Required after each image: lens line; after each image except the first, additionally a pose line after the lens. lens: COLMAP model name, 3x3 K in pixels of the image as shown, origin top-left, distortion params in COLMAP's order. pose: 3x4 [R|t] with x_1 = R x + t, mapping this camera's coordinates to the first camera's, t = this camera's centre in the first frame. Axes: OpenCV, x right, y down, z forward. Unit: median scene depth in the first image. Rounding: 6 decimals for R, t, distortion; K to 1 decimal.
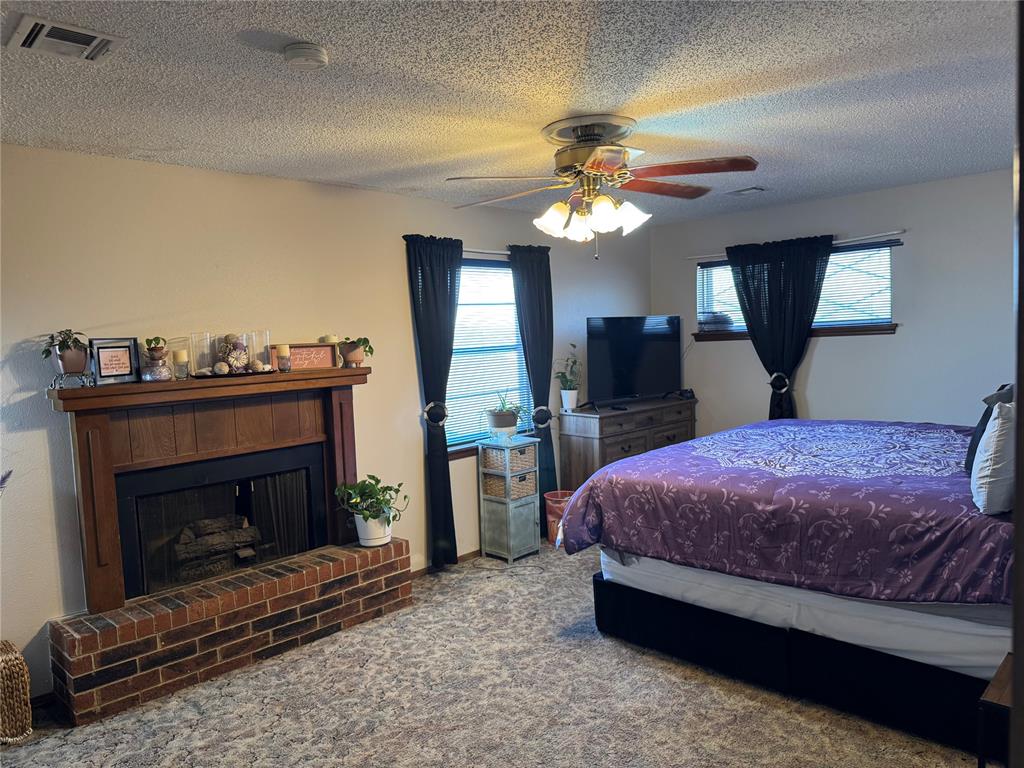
lens RADIAL K [[720.7, 0, 512.0], [0, 720.7, 384.0], [0, 0, 1]] dist [0.105878, -0.116953]
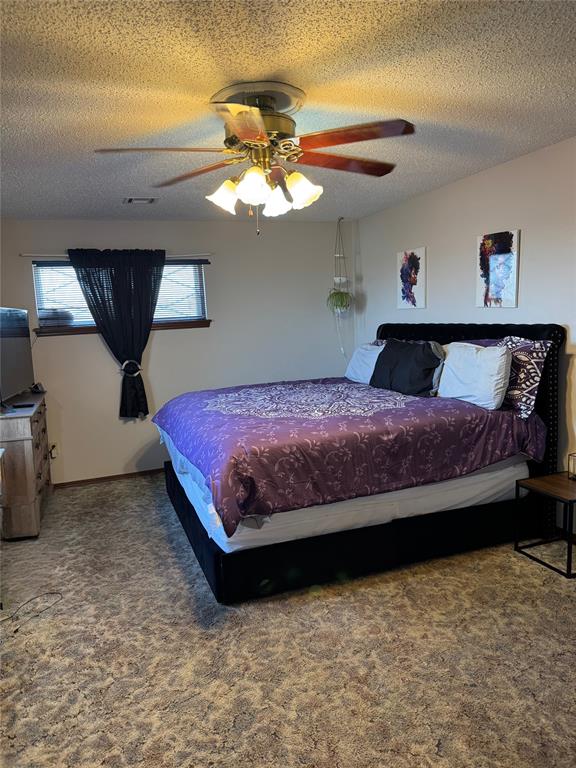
lens RADIAL K [[540.6, 0, 288.0], [0, 540.6, 384.0], [0, 0, 1]] dist [0.105878, -0.116953]
pose [[0.441464, -0.089491, 0.892805, -0.526980], [0.092173, 0.994273, 0.054085, -0.001748], [-0.892532, 0.058416, 0.447185, 0.592410]]
